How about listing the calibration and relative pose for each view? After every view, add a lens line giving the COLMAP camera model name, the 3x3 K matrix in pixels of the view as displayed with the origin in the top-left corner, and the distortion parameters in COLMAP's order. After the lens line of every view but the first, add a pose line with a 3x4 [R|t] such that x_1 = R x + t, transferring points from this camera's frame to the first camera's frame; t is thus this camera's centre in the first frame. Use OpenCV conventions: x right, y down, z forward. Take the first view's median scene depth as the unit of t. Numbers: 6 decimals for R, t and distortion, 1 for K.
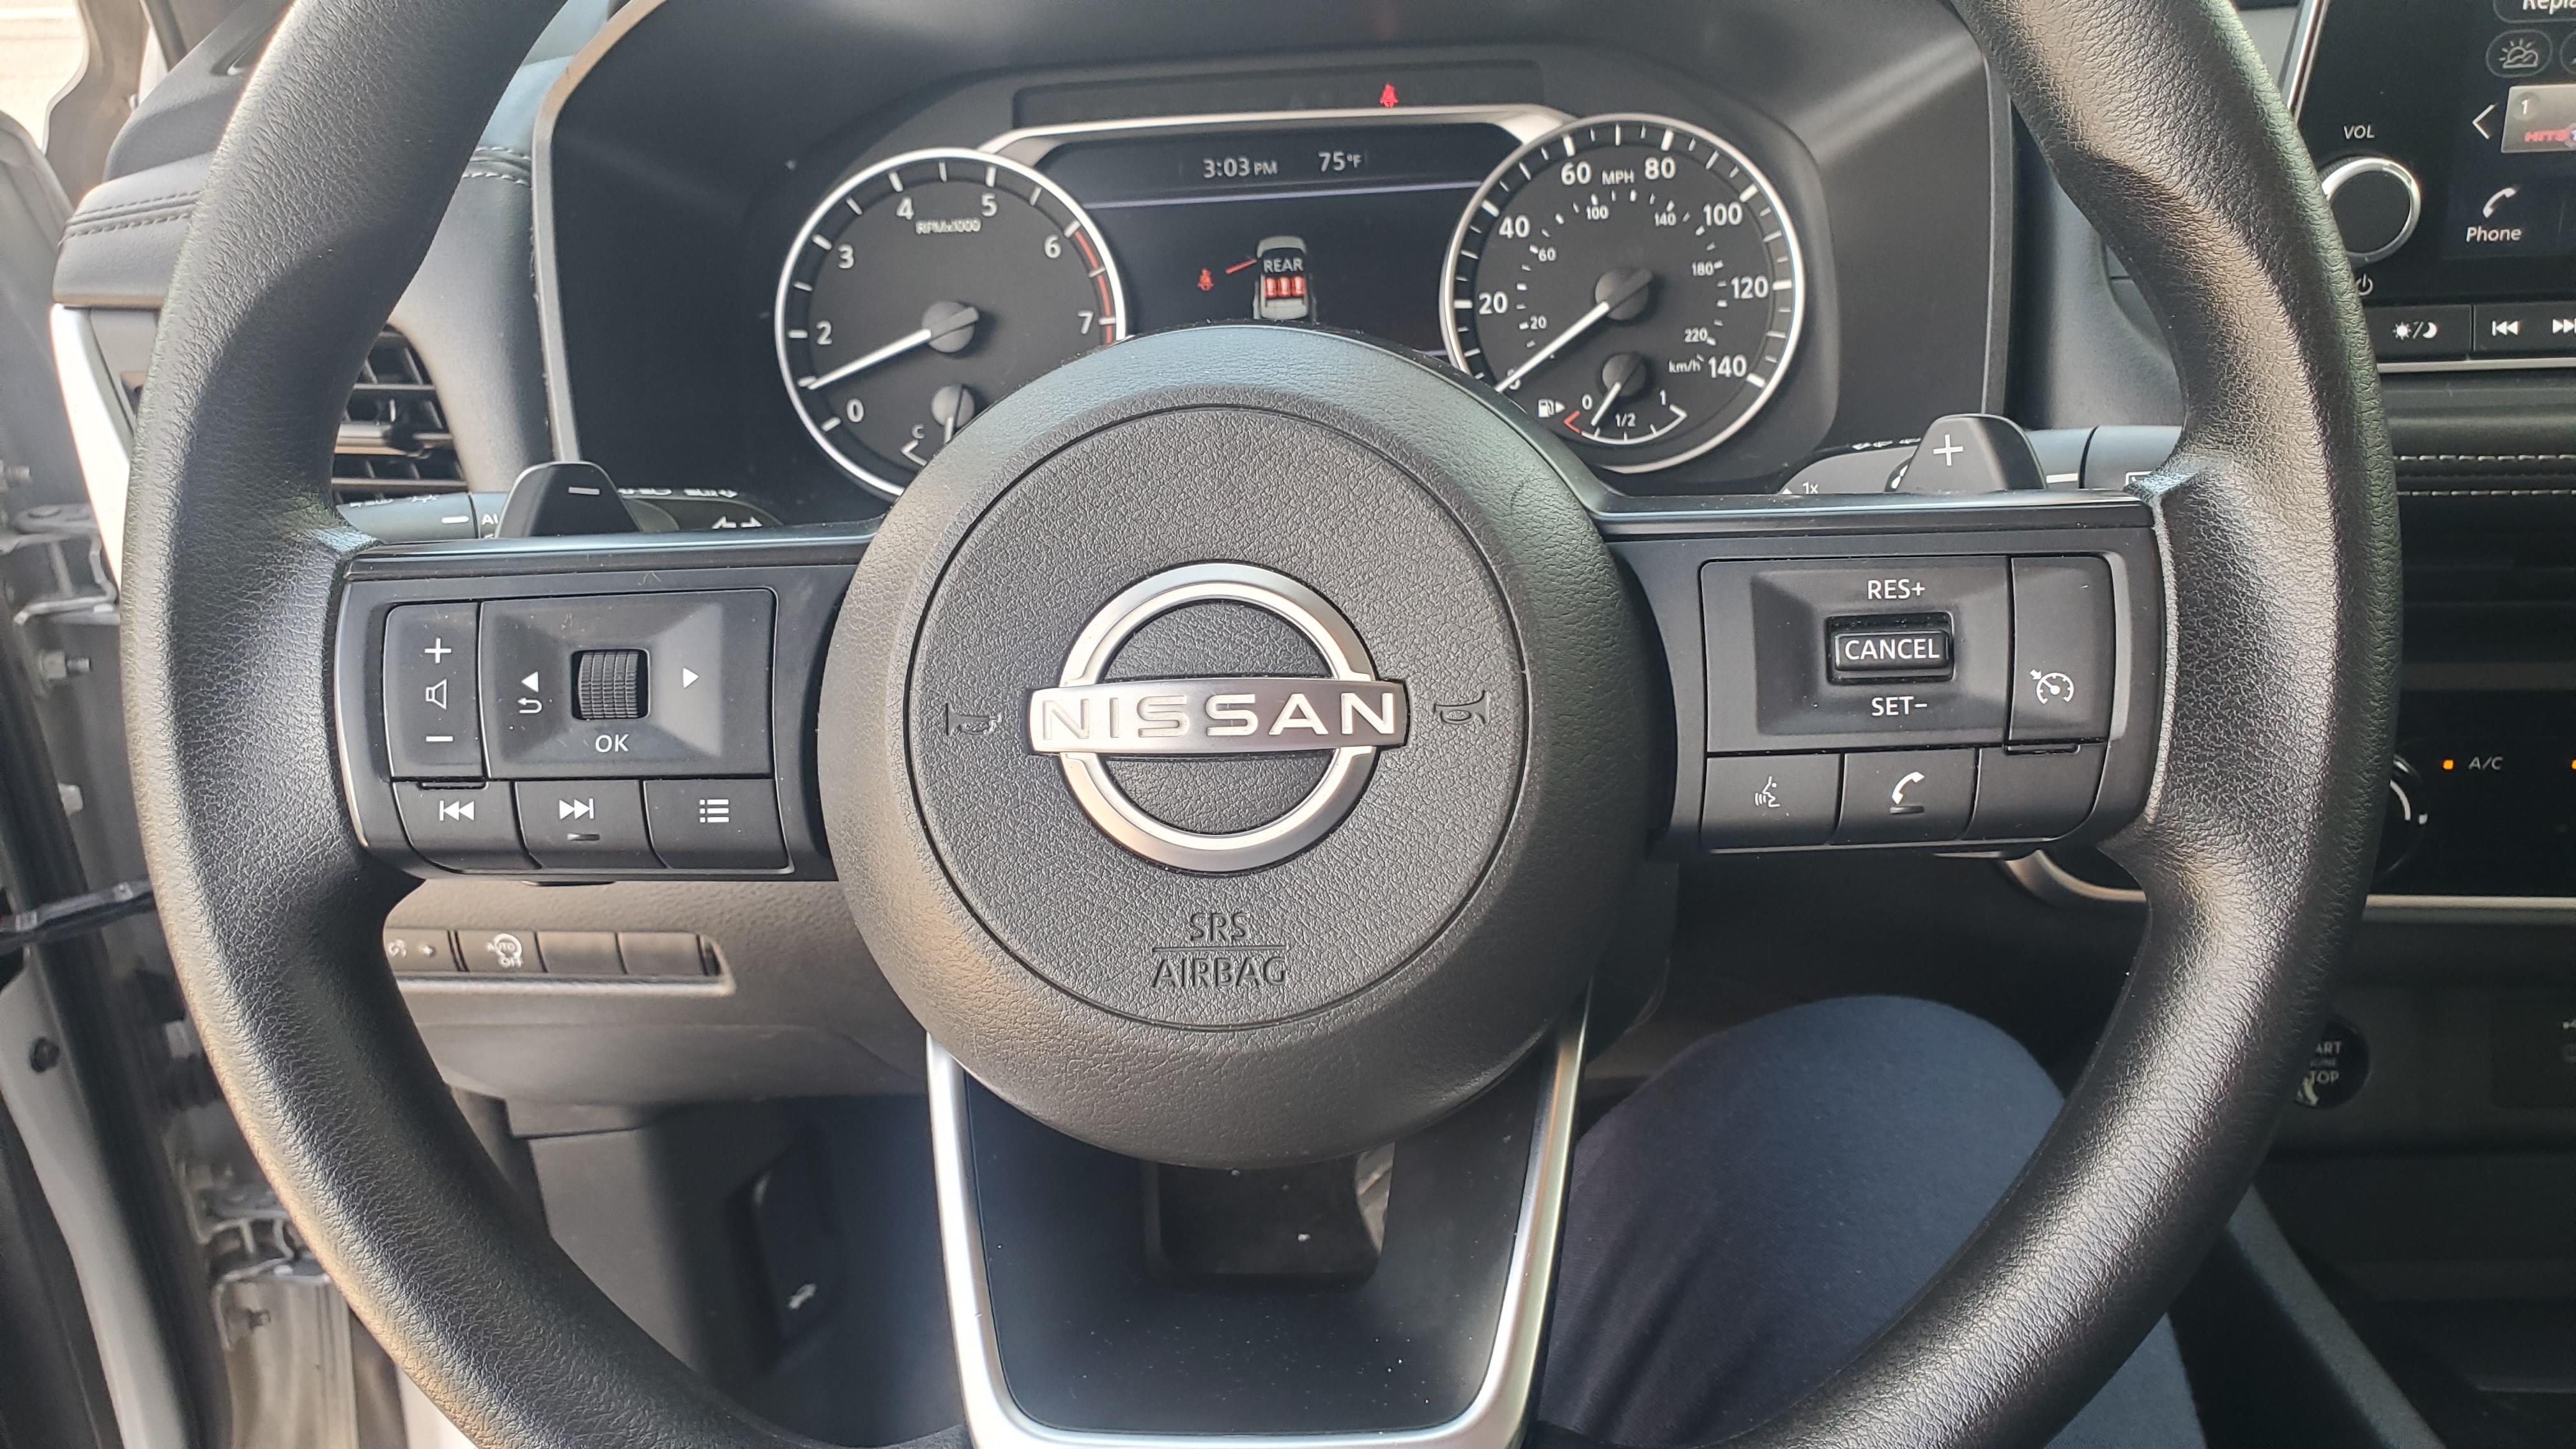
lens RADIAL K [[1986.8, 0, 1287.9], [0, 1986.8, 770.1], [0, 0, 1]] dist [0.046305, -0.055726]
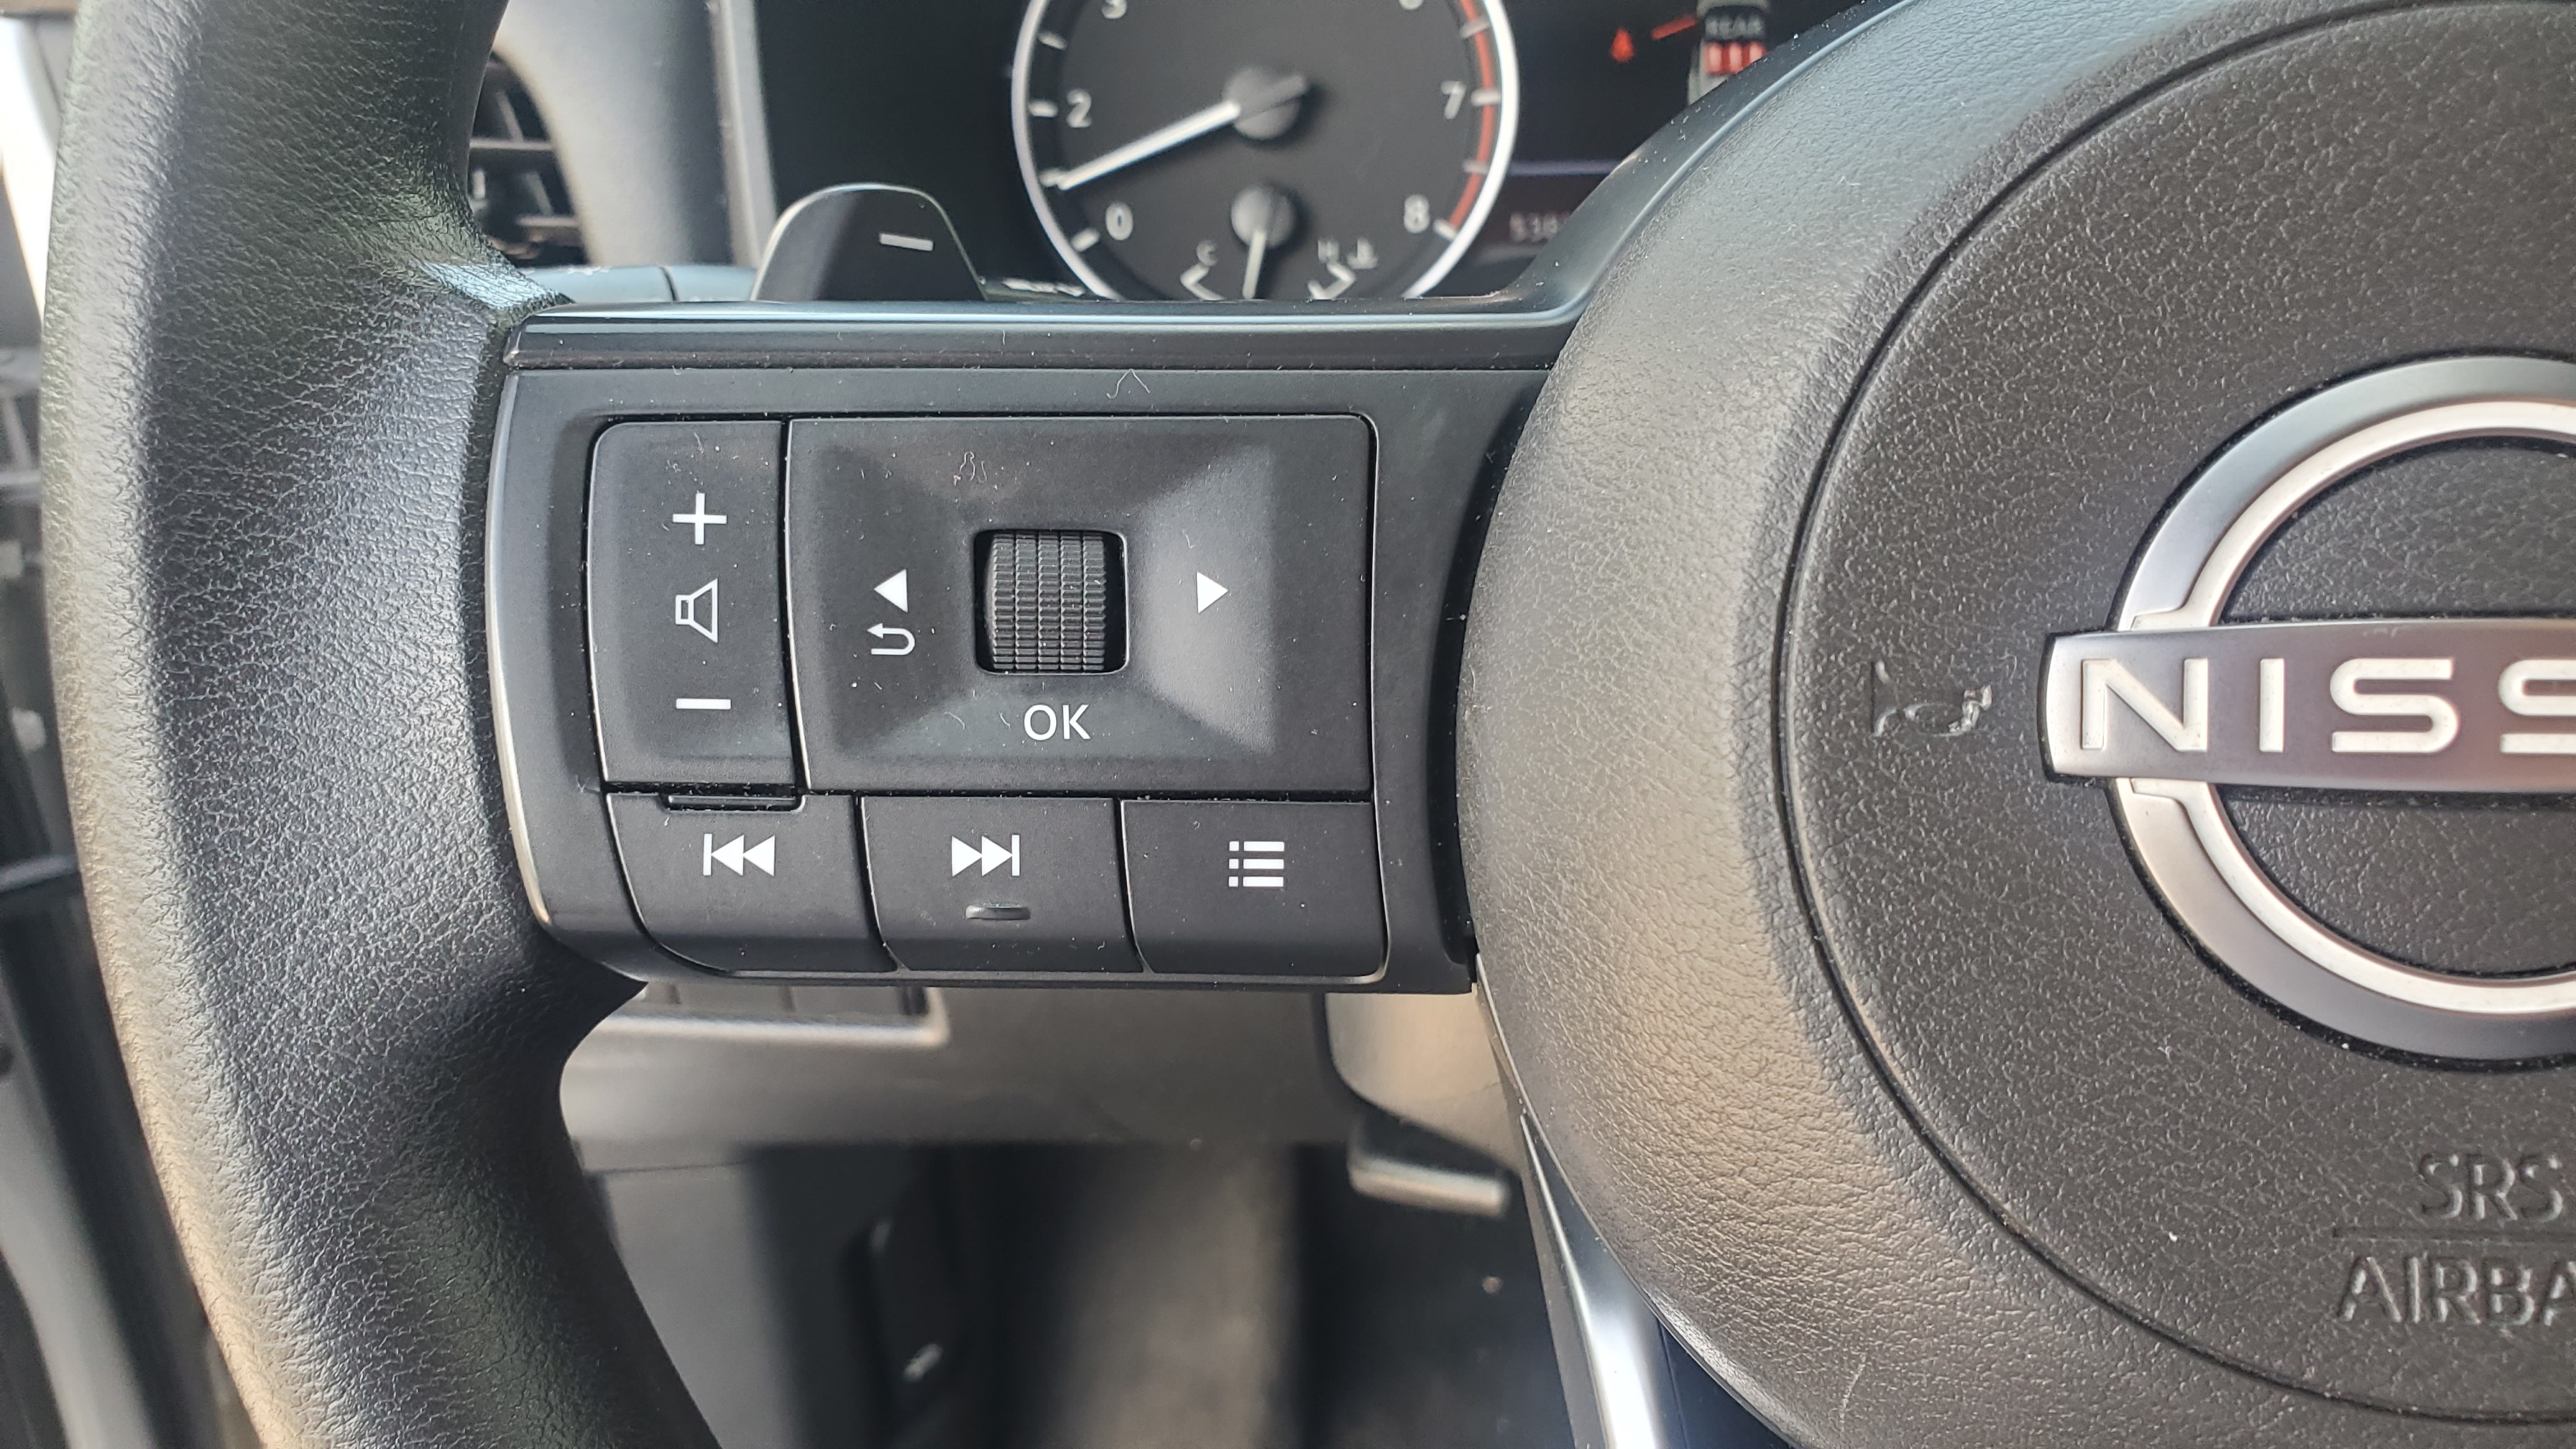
lens RADIAL K [[2038.5, 0, 1288.7], [0, 2038.5, 799.8], [0, 0, 1]] dist [0.004177, -0.001395]
pose [[0.999609, 0.027727, -0.003525, -0.285372], [-0.027546, 0.998660, 0.043815, -0.018120], [0.004735, -0.043700, 0.999033, 0.519126]]
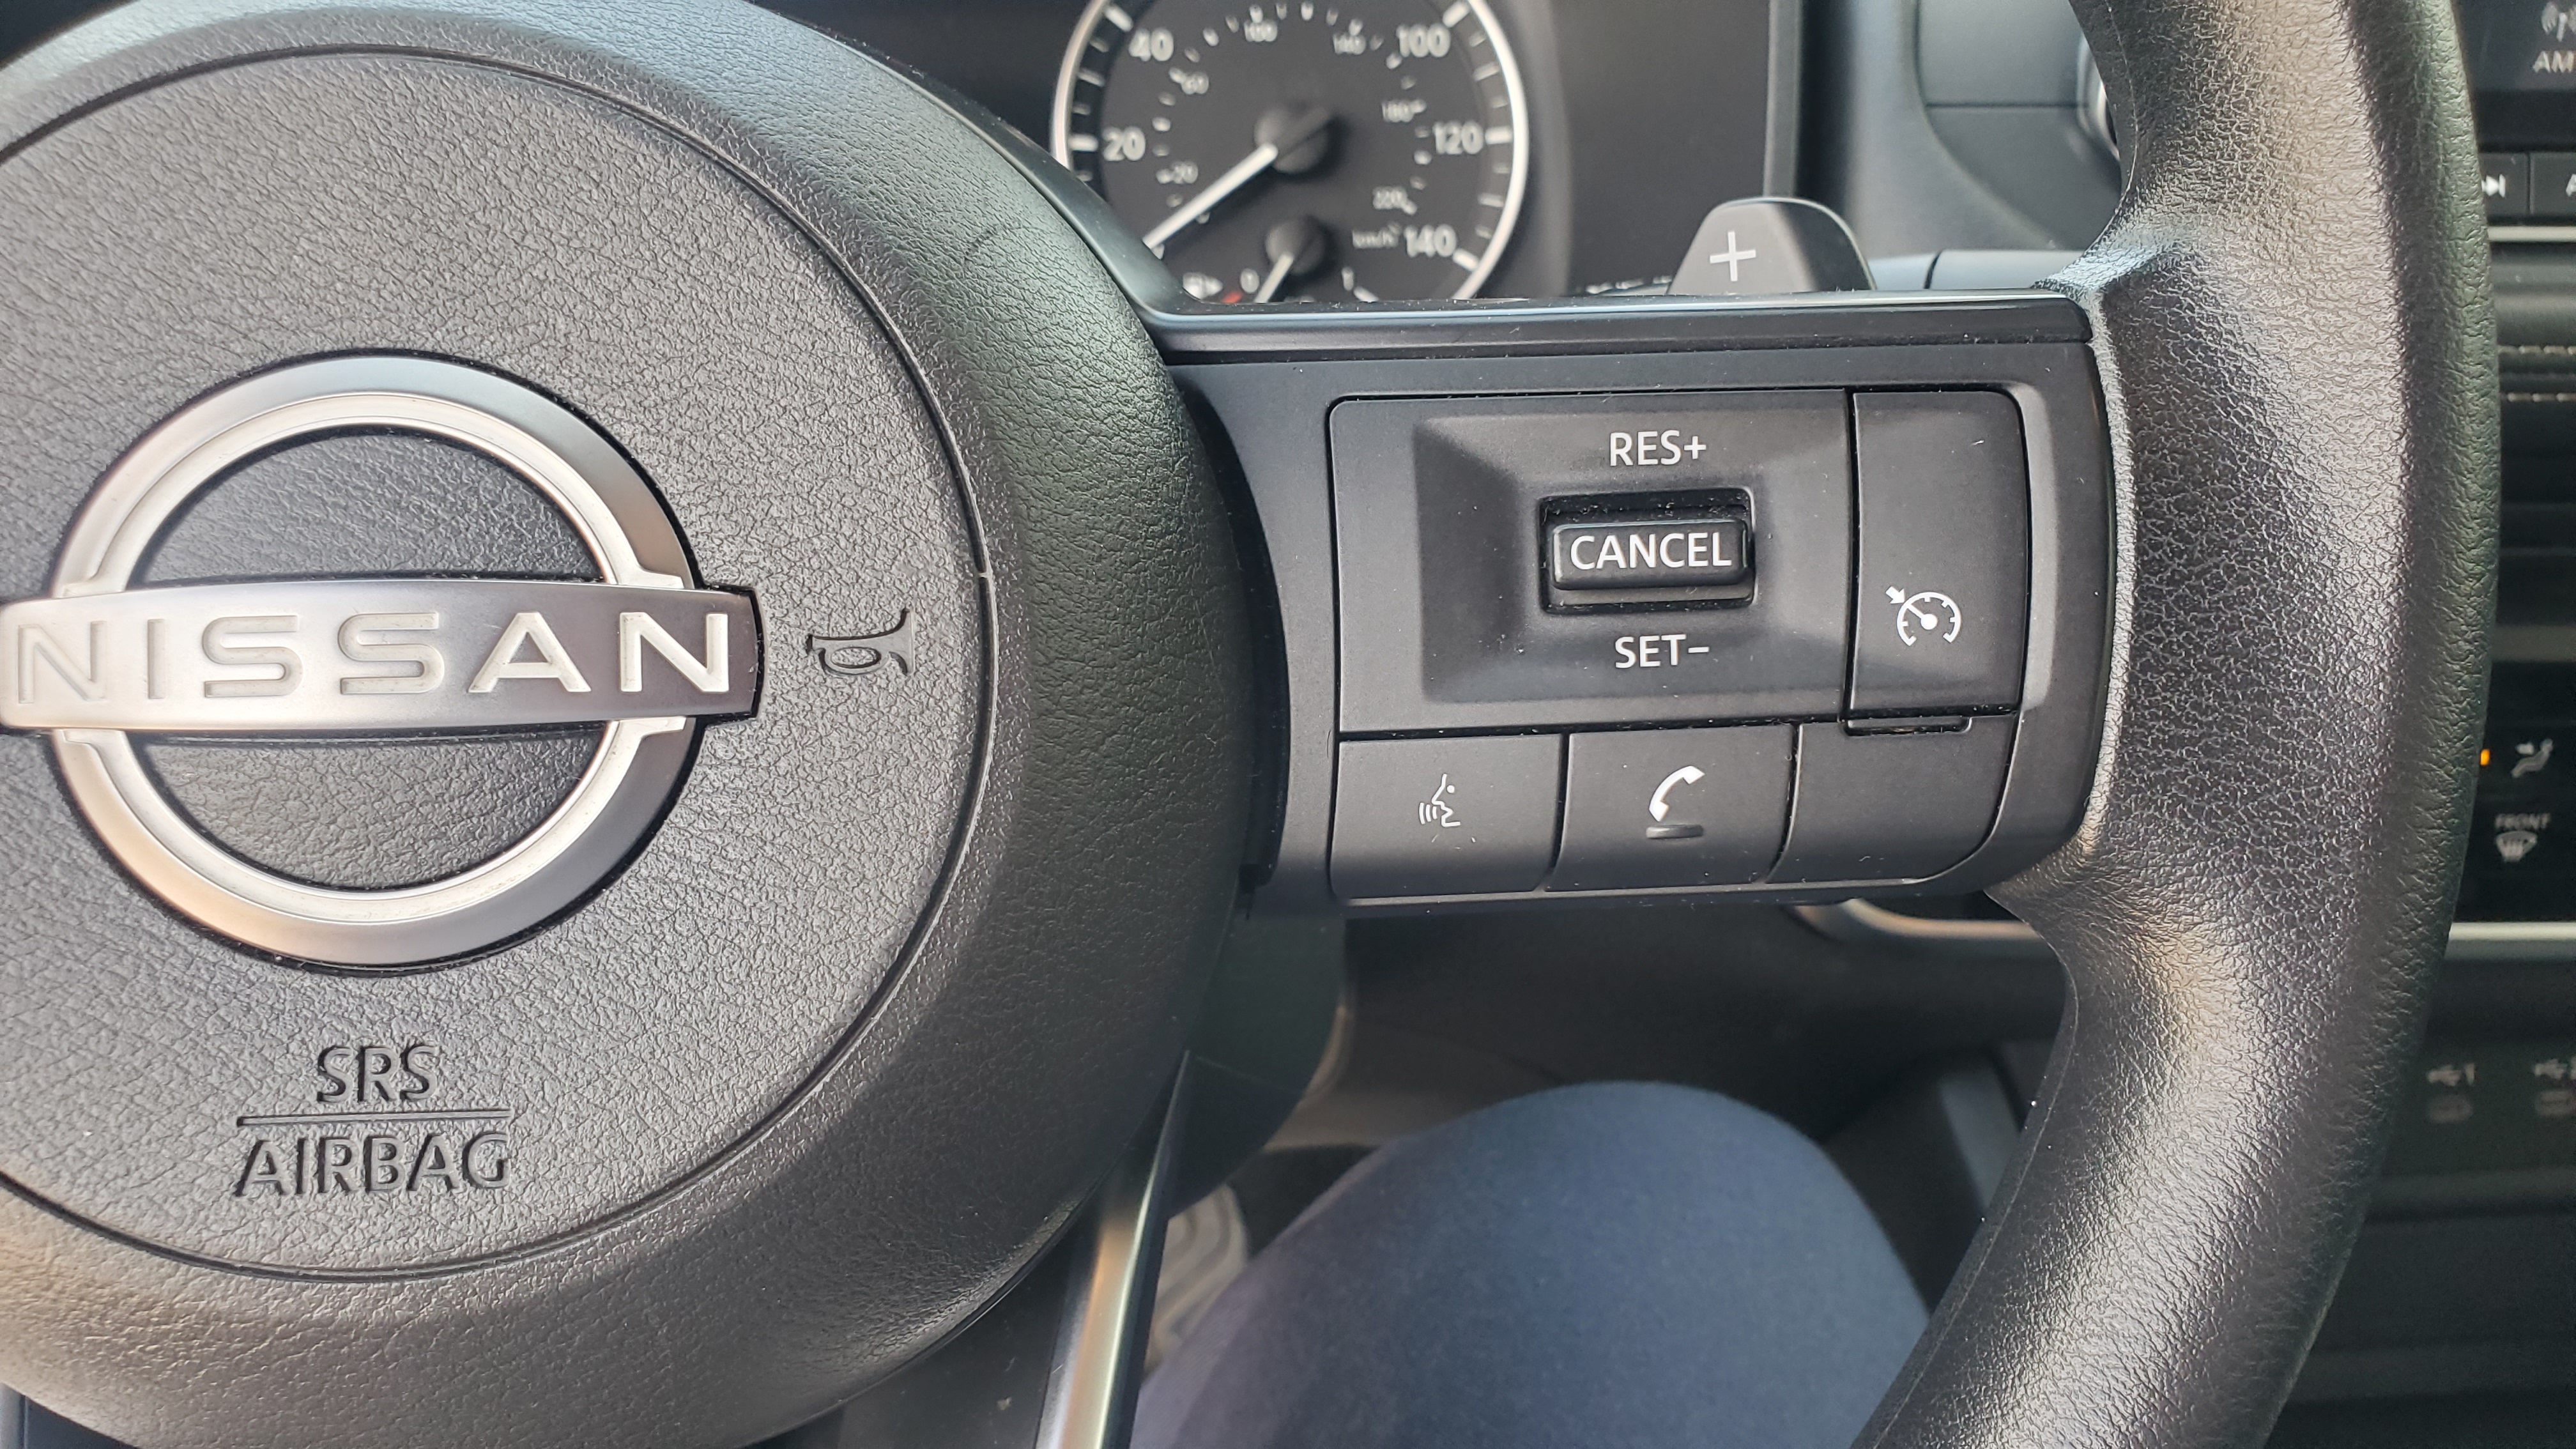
lens RADIAL K [[2024.8, 0, 1296.5], [0, 2024.8, 780.2], [0, 0, 1]] dist [0.139731, -0.252526]
pose [[0.990987, -0.001924, 0.133948, 0.120708], [0.001000, 0.999975, 0.006963, 0.000864], [-0.133958, -0.006766, 0.990964, 0.423196]]
